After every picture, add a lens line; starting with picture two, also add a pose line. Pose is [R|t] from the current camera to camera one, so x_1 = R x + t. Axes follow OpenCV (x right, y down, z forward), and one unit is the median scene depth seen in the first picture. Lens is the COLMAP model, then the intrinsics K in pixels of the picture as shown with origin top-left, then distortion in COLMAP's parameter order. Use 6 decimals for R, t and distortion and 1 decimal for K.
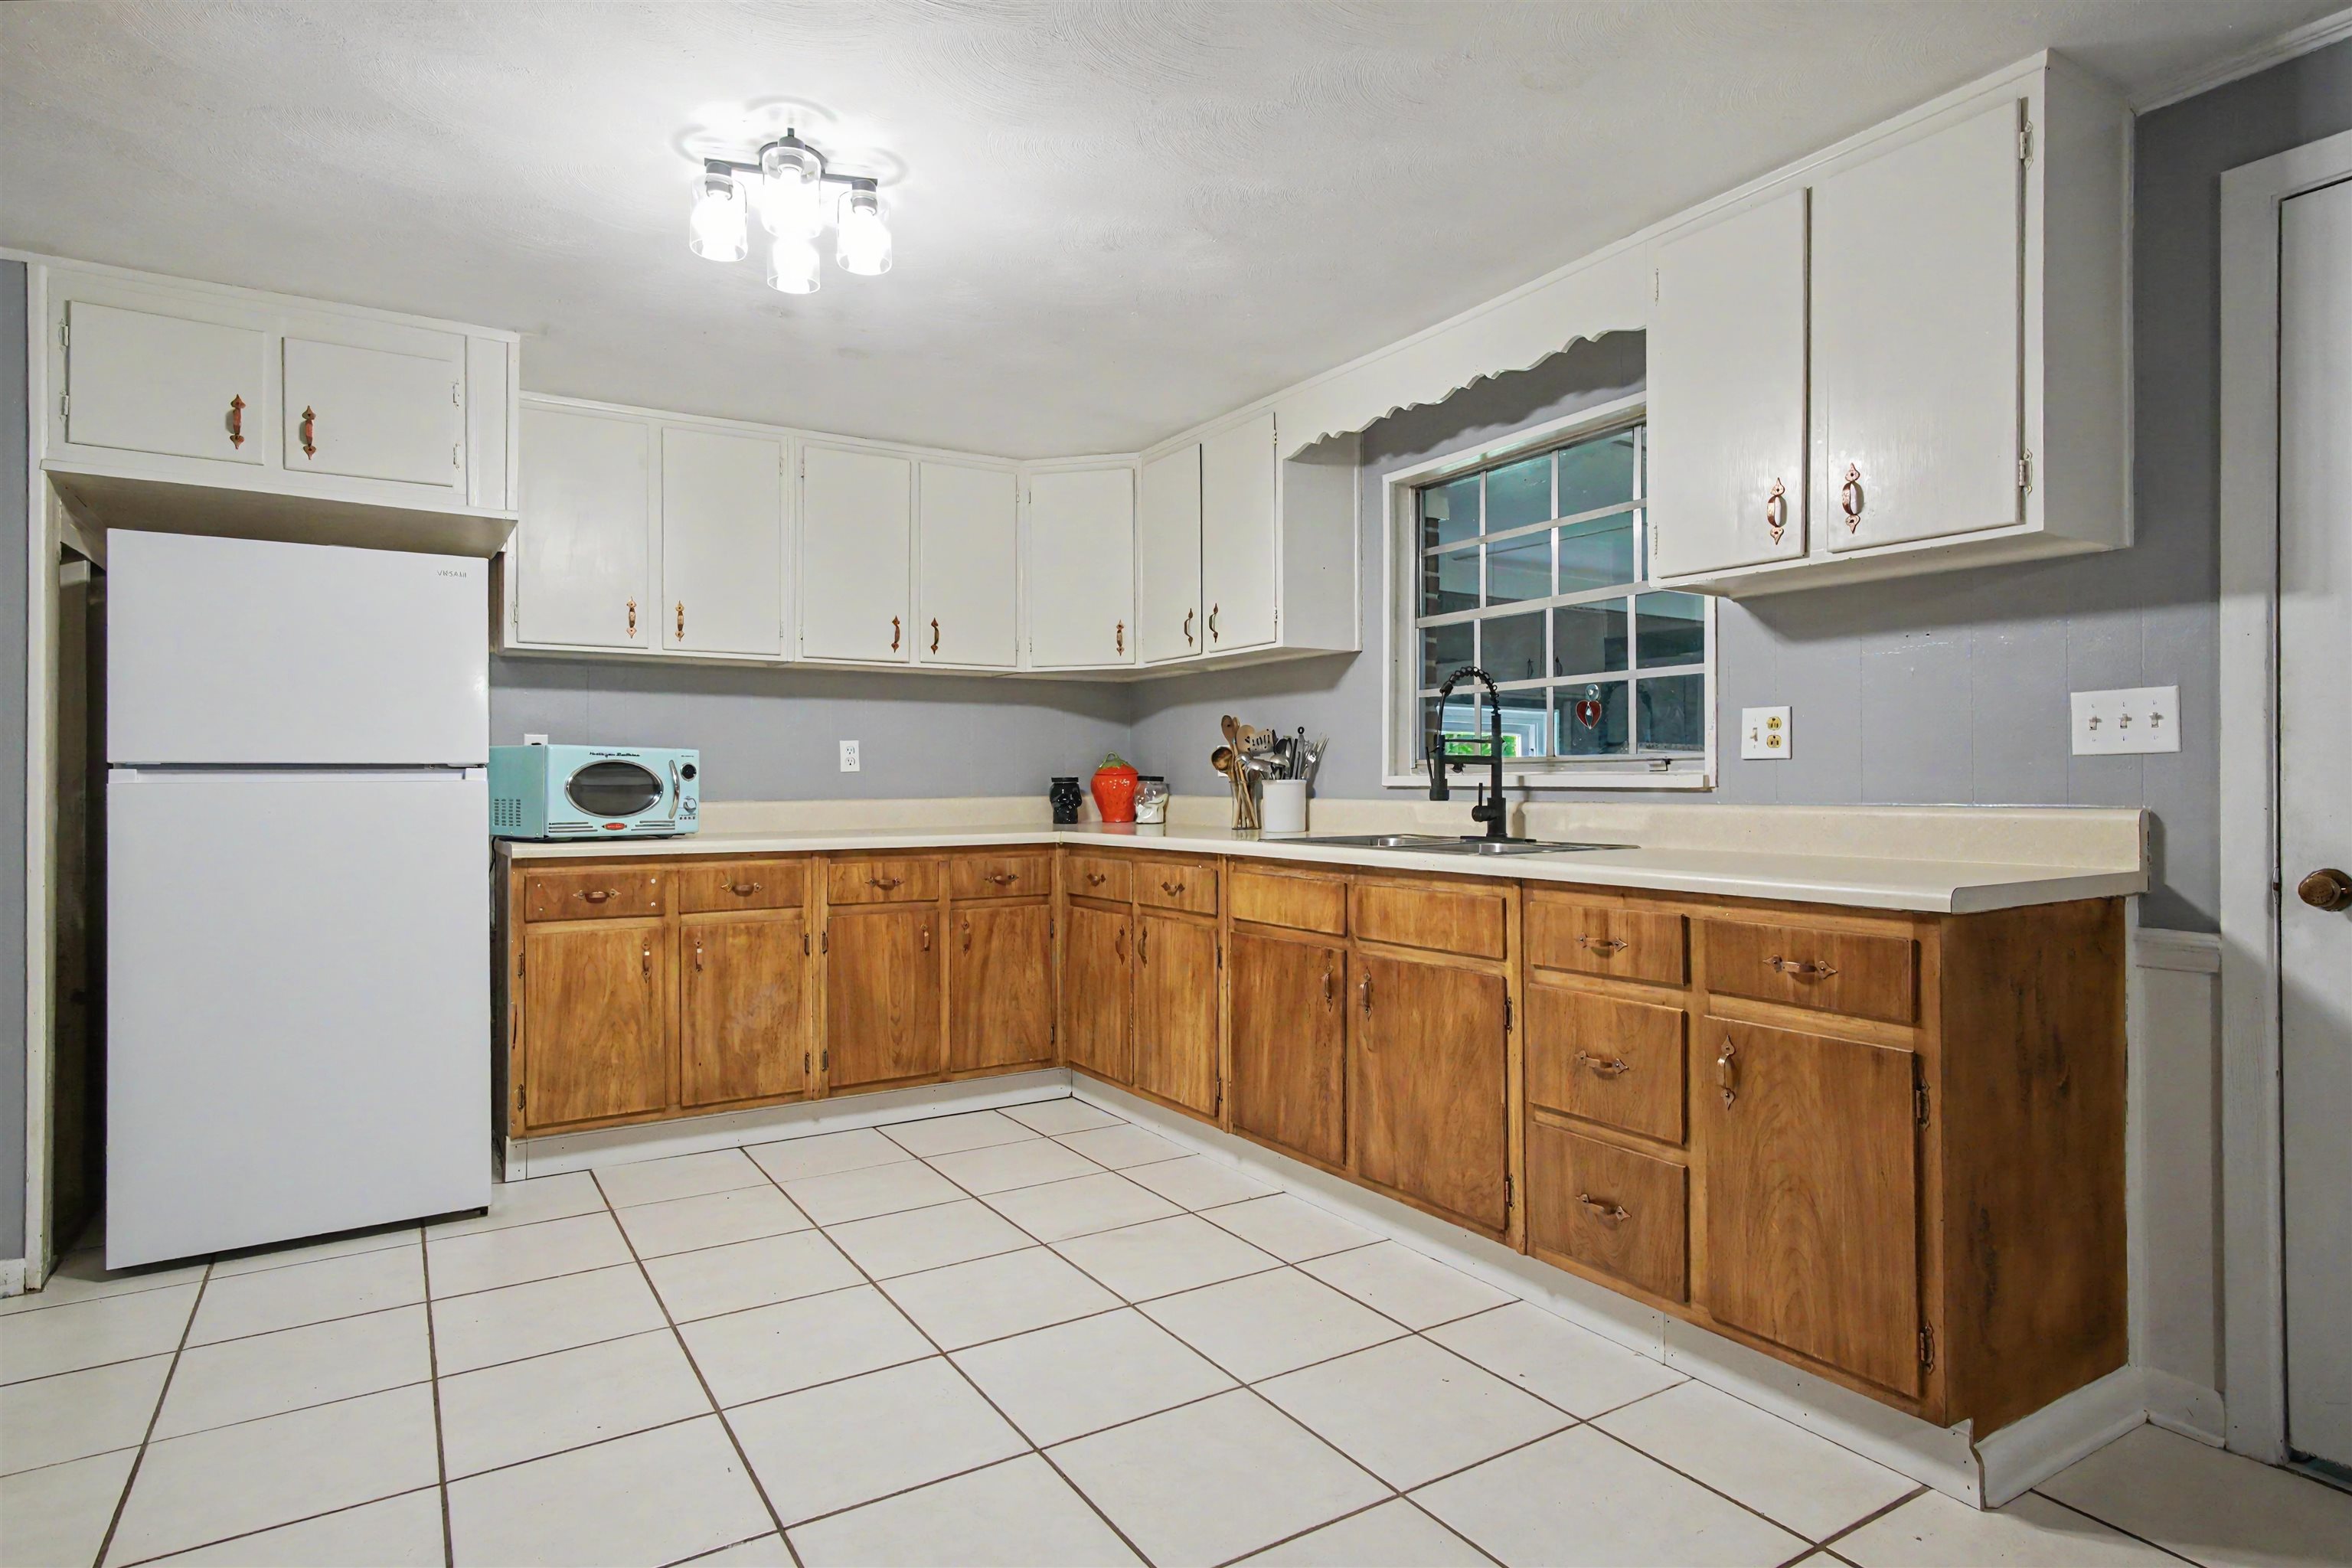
lens RADIAL K [[1274.5, 0, 1168.4], [0, 1274.5, 774.5], [0, 0, 1]] dist [-0.001941, 0.010305]
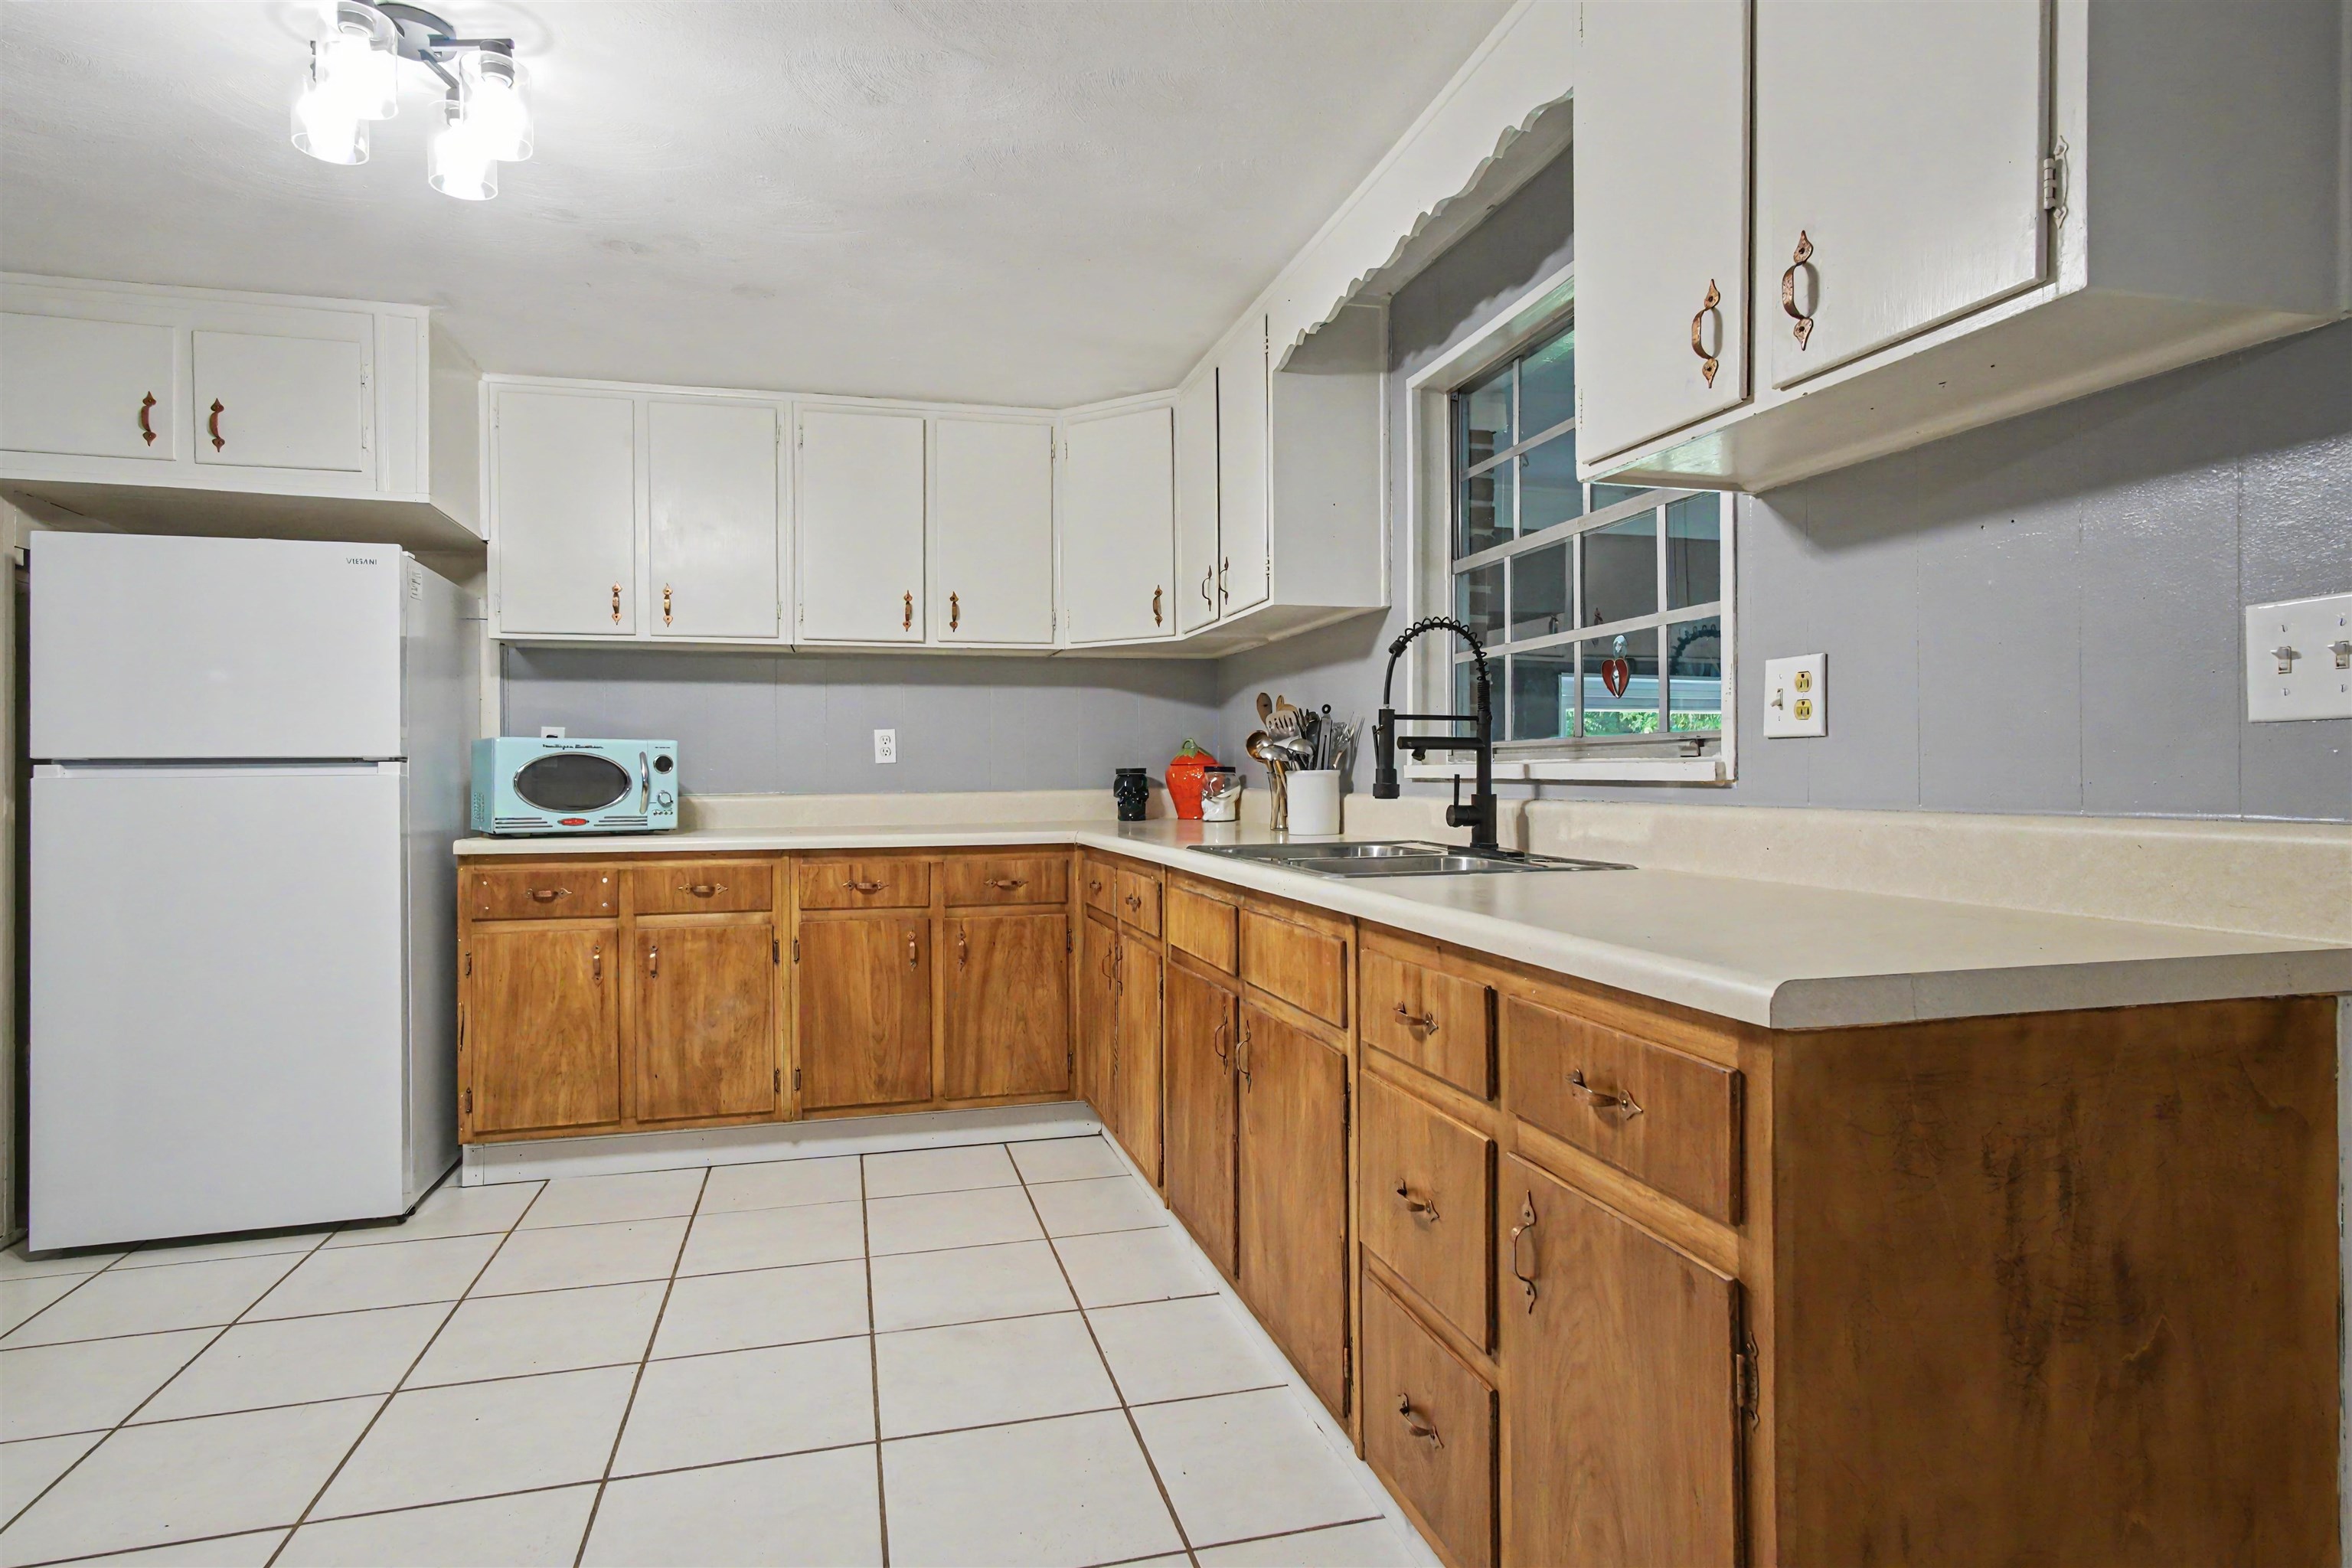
lens RADIAL K [[1274.5, 0, 1165.0], [0, 1274.5, 770.7], [0, 0, 1]] dist [-0.001941, 0.010305]
pose [[0.955402, -0.003569, -0.295286, 0.306065], [0.005076, 0.999978, 0.004336, 0.000478], [0.295264, -0.005641, 0.955399, 0.249973]]
